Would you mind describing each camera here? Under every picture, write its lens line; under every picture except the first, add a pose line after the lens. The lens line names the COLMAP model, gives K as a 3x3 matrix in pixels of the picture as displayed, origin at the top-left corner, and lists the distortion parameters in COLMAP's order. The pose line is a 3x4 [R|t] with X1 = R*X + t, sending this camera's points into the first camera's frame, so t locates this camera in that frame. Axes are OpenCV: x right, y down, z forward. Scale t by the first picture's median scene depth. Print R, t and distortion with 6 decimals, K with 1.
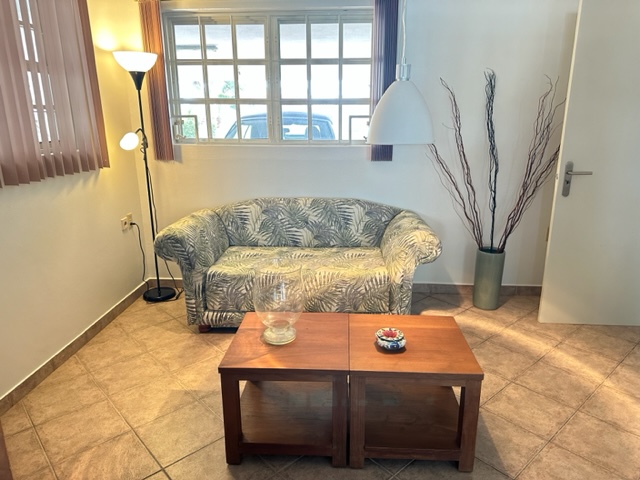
lens RADIAL K [[464.1, 0, 321.2], [0, 464.1, 240.1], [0, 0, 1]] dist [0.005128, -0.003893]
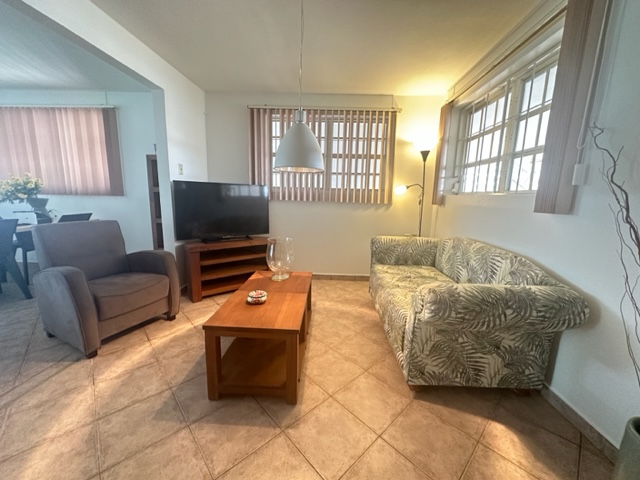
lens RADIAL K [[255.7, 0, 320.4], [0, 255.7, 241.6], [0, 0, 1]] dist [0.002289, 0.000104]
pose [[-0.001948, 0.175046, -0.984558, 0.693668], [-0.275285, 0.946425, 0.168811, -0.119731], [0.961361, 0.271363, 0.046344, 0.805523]]
